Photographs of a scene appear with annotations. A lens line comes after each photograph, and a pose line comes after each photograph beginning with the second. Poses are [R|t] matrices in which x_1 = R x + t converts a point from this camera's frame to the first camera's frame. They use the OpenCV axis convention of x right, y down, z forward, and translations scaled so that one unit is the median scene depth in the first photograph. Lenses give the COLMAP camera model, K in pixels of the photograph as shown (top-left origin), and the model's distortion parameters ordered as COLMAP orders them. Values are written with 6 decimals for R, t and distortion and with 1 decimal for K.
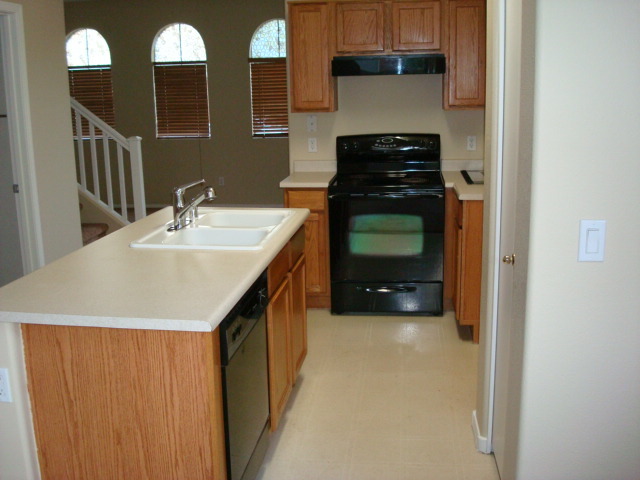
lens RADIAL K [[685.4, 0, 320.0], [0, 685.4, 240.0], [0, 0, 1]] dist [-0.087747, -0.043864]
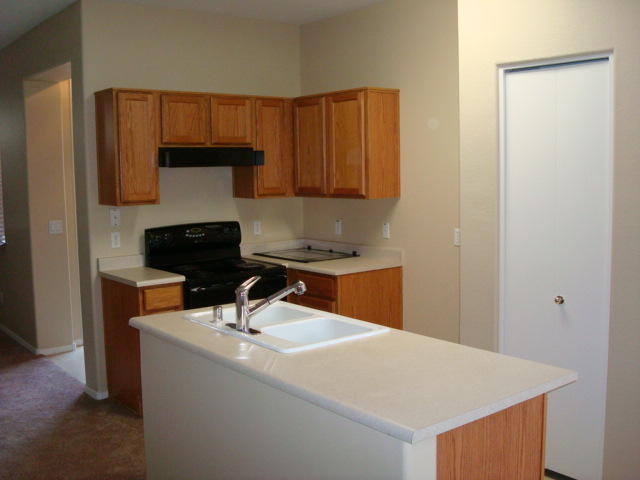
lens RADIAL K [[685.4, 0, 320.0], [0, 685.4, 240.0], [0, 0, 1]] dist [-0.087747, -0.043864]
pose [[0.666793, -0.066736, 0.742249, -0.562791], [0.159343, 0.985717, -0.054519, -0.049965], [-0.728009, 0.154625, 0.667903, 0.206348]]
